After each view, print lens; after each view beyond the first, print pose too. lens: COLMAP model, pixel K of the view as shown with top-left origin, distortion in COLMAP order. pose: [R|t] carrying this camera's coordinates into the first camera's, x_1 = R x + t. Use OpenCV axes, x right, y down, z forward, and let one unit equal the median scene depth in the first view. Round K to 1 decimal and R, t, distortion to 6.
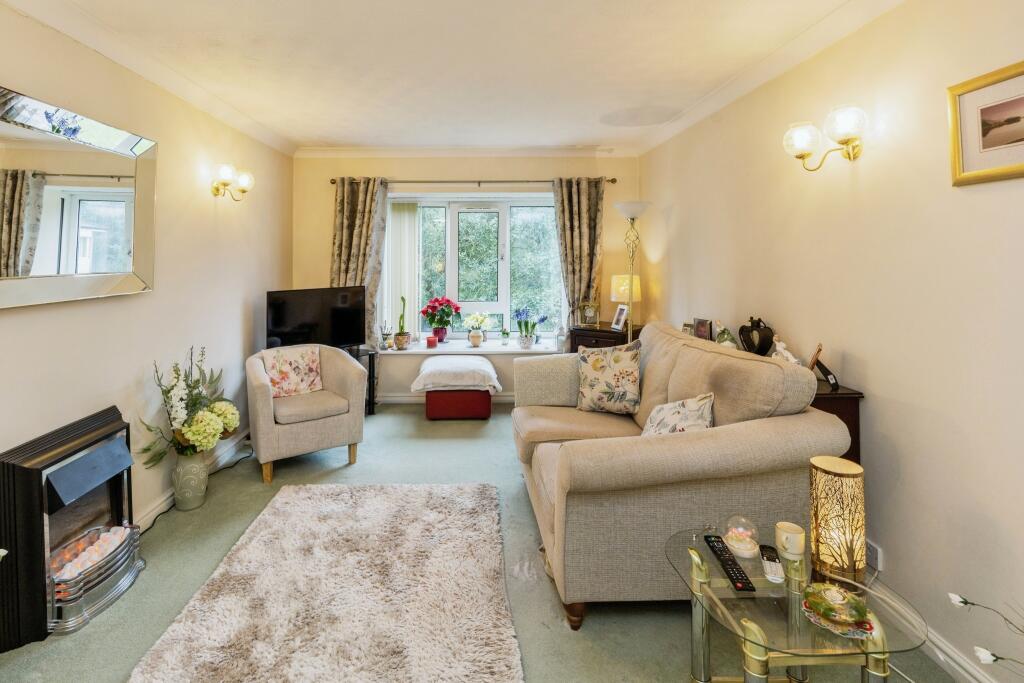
lens RADIAL K [[515.6, 0, 486.9], [0, 515.6, 242.8], [0, 0, 1]] dist [-0.005001, -0.000529]
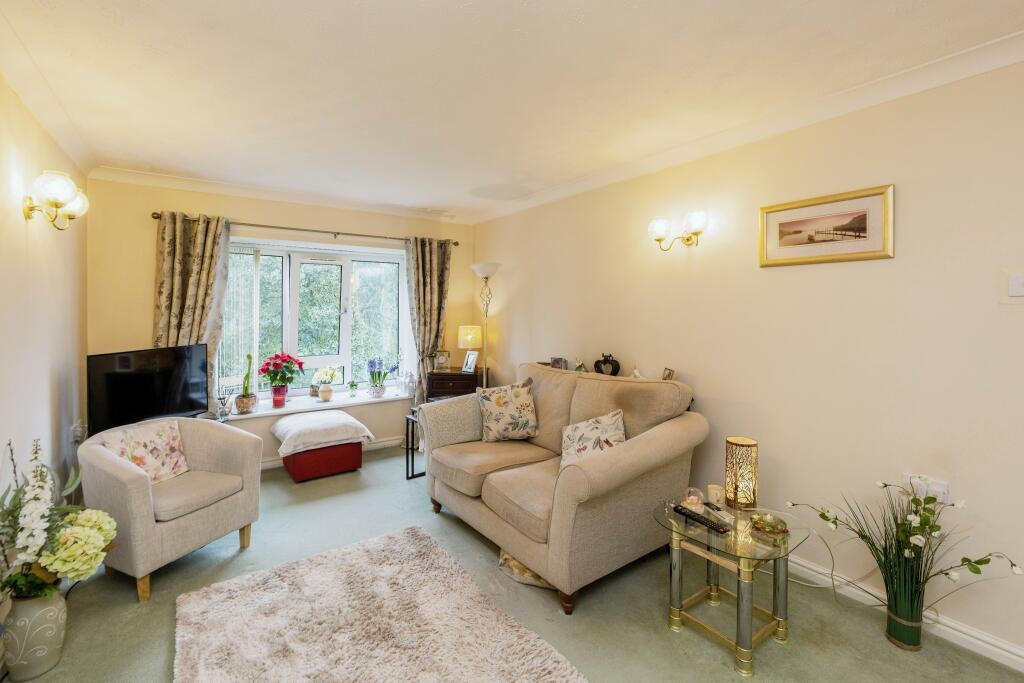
lens RADIAL K [[454.6, 0, 528.7], [0, 454.6, 312.2], [0, 0, 1]] dist [-0.004100, -0.000713]
pose [[0.820271, -0.001714, 0.571973, -0.289050], [-0.015457, 0.999564, 0.025161, 0.005868], [-0.571767, -0.029480, 0.819886, 0.106636]]
